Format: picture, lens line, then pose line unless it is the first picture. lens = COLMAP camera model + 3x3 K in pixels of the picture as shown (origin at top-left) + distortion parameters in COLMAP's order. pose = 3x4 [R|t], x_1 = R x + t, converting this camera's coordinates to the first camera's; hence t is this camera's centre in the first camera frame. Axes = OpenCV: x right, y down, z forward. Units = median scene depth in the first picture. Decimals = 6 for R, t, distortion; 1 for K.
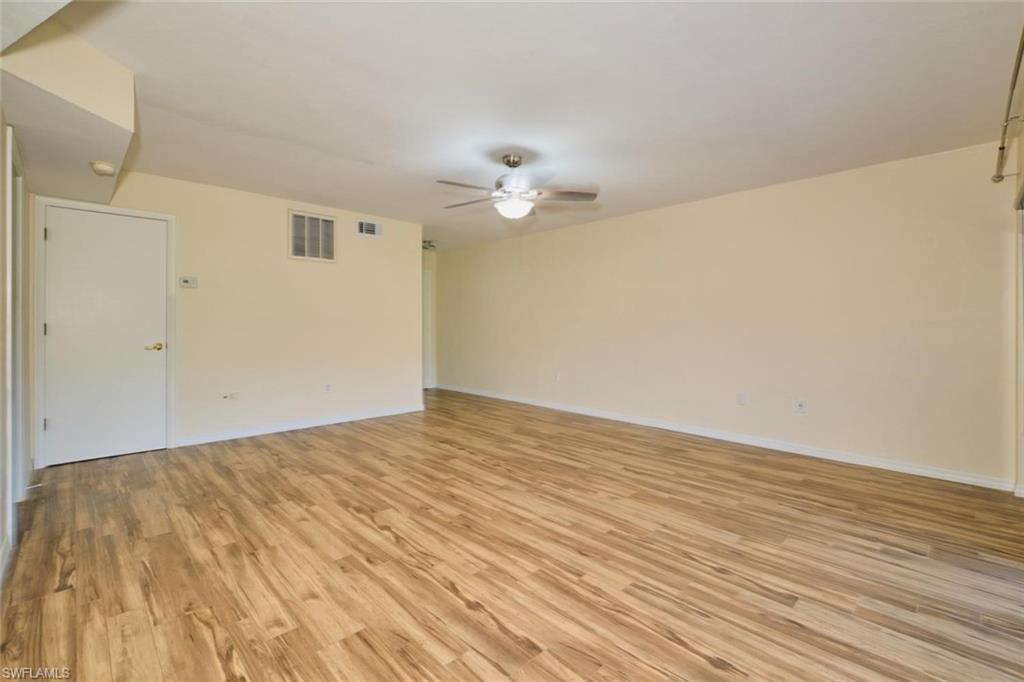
lens RADIAL K [[451.0, 0, 516.2], [0, 451.0, 321.6], [0, 0, 1]] dist [0.002512, -0.004589]
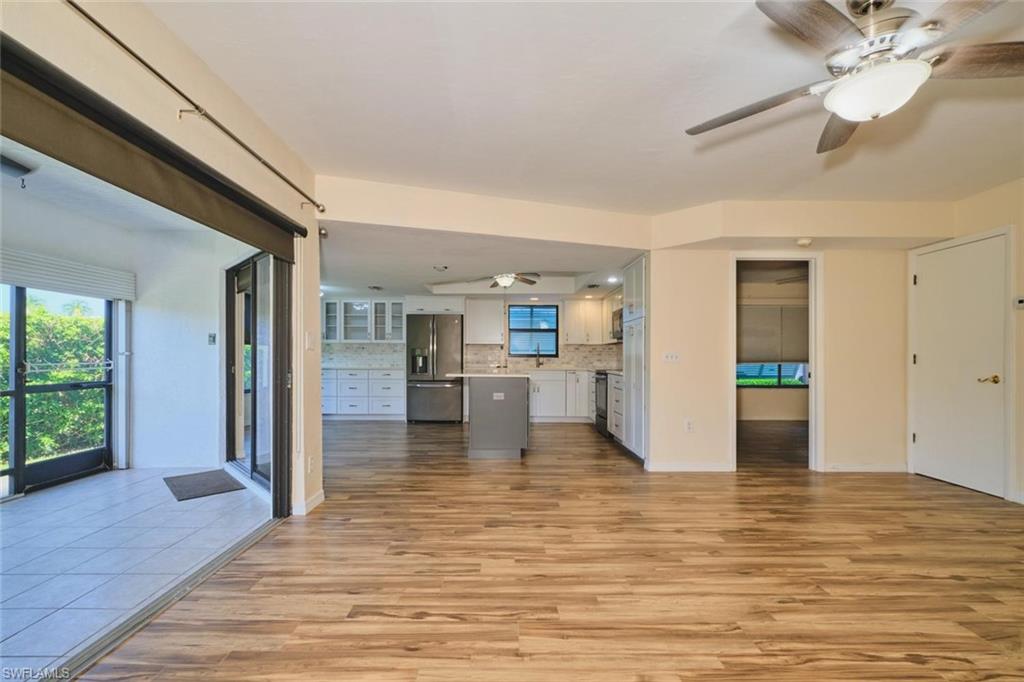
lens RADIAL K [[451.0, 0, 497.0], [0, 451.0, 358.6], [0, 0, 1]] dist [0.002512, -0.004589]
pose [[-0.709397, -0.000961, -0.704808, 0.865461], [-0.001929, 0.999998, 0.000578, 0.023647], [0.704806, 0.001769, -0.709398, 1.533892]]
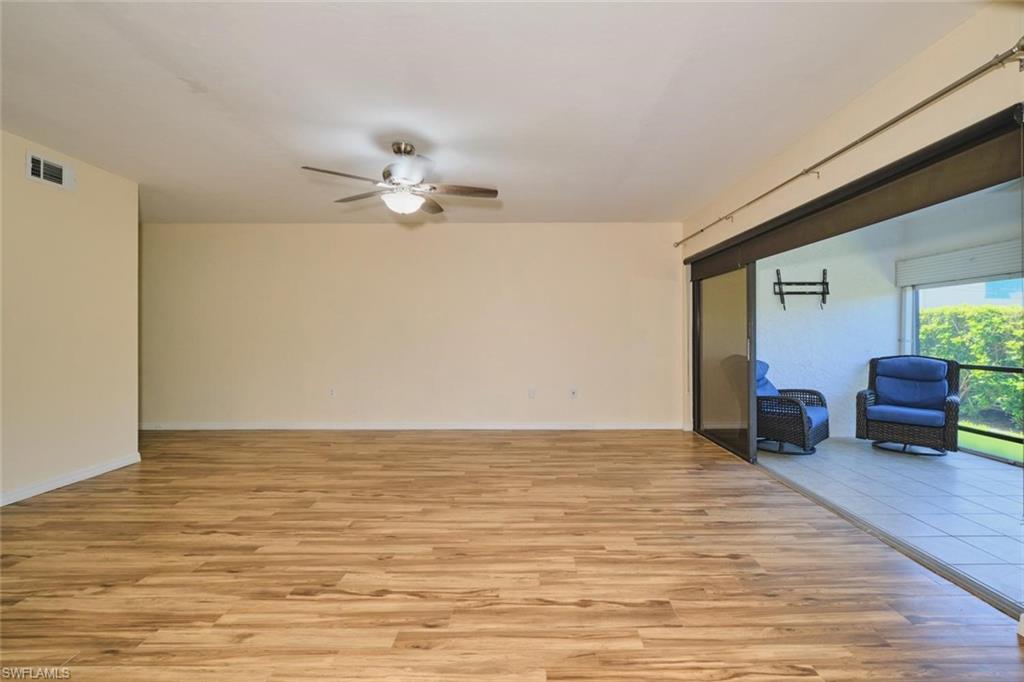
lens RADIAL K [[451.0, 0, 530.1], [0, 451.0, 339.4], [0, 0, 1]] dist [0.002512, -0.004589]
pose [[0.693118, -0.013600, 0.720695, -0.692157], [-0.000383, 0.999815, 0.019236, 0.003010], [-0.720824, -0.013609, 0.692985, 0.287104]]
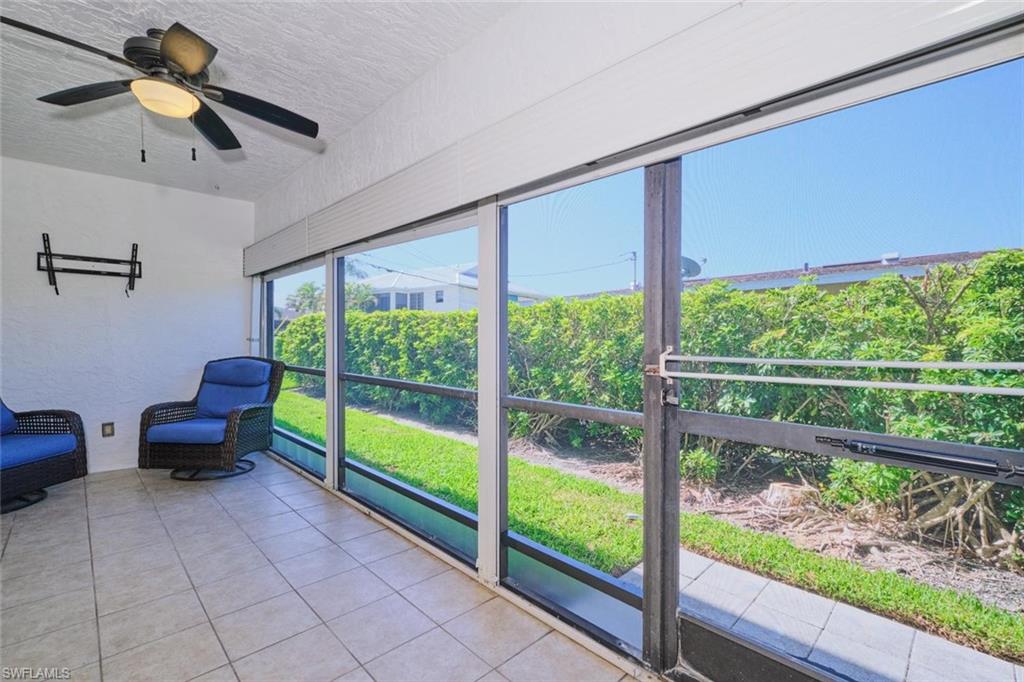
lens RADIAL K [[451.0, 0, 509.0], [0, 451.0, 341.4], [0, 0, 1]] dist [0.002512, -0.004589]
pose [[0.010592, -0.010447, 0.999889, 0.278389], [-0.013680, 0.999850, 0.010592, 0.022173], [-0.999850, -0.013791, 0.010448, -0.621133]]
